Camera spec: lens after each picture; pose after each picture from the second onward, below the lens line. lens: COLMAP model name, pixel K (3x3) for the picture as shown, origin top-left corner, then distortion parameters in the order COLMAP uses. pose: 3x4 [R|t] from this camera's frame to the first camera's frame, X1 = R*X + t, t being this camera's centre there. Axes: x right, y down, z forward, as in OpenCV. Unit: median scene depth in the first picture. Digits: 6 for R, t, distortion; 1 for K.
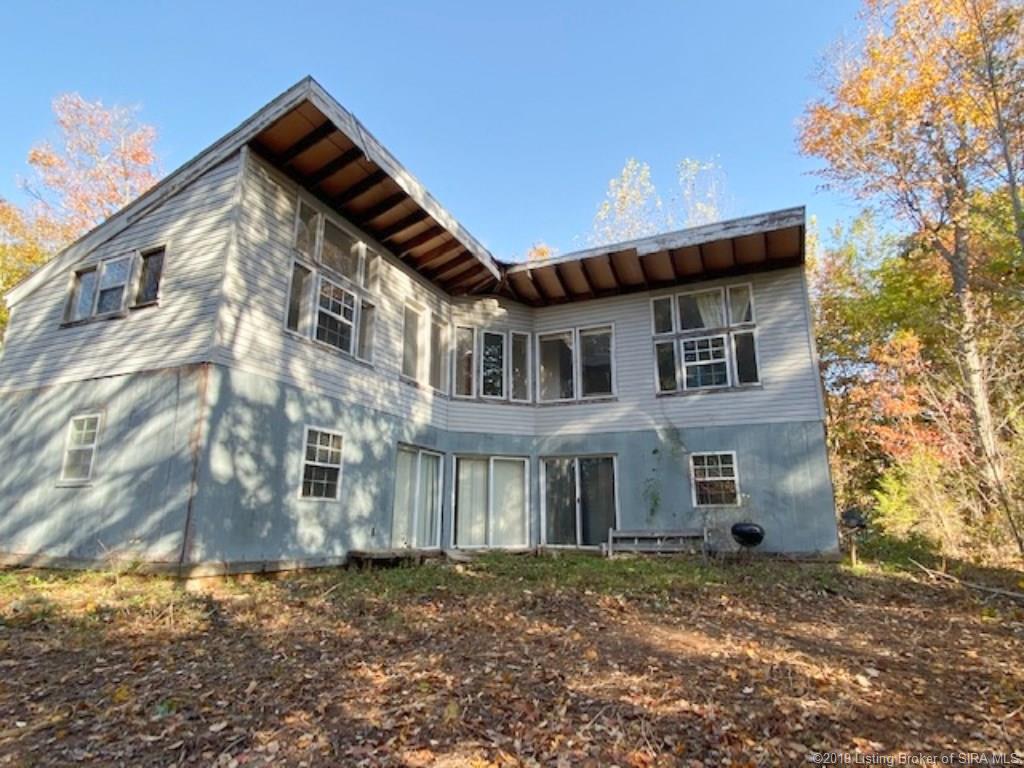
lens RADIAL K [[562.3, 0, 512.0], [0, 562.3, 384.0], [0, 0, 1]] dist [-0.001660, -0.000899]
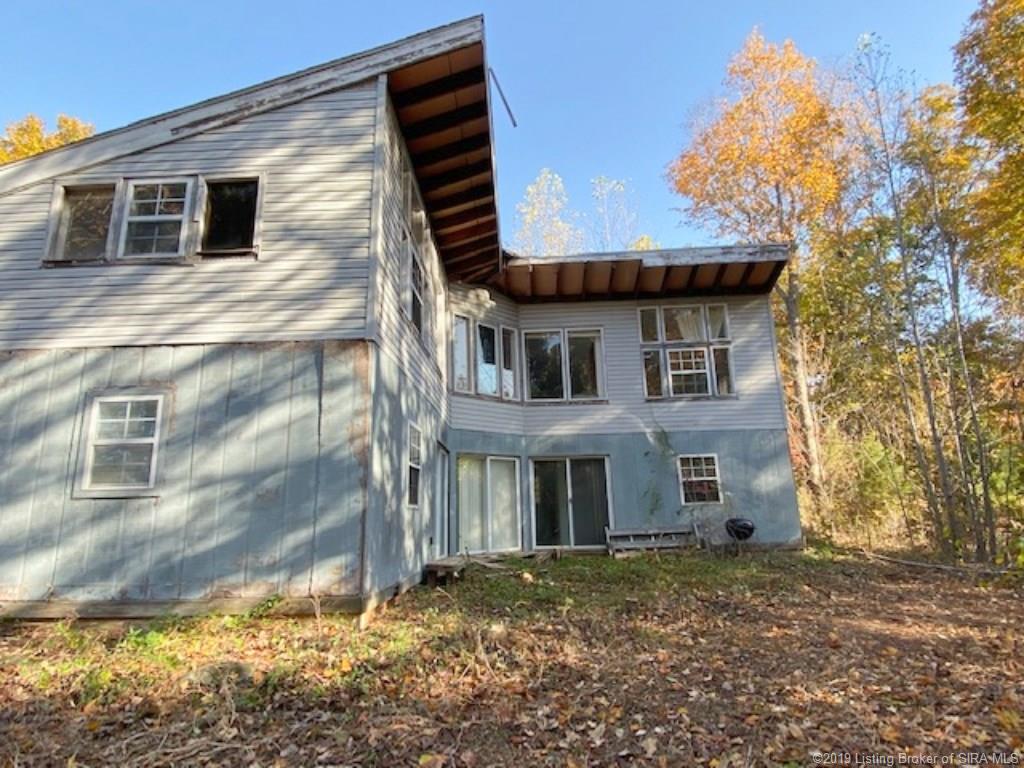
lens RADIAL K [[566.9, 0, 512.0], [0, 566.9, 384.0], [0, 0, 1]] dist [0.002516, 0.000171]
pose [[0.927222, 0.056617, 0.370207, -0.392466], [-0.059380, 0.998228, -0.003939, 0.009618], [-0.369774, -0.018331, 0.928941, 0.108134]]
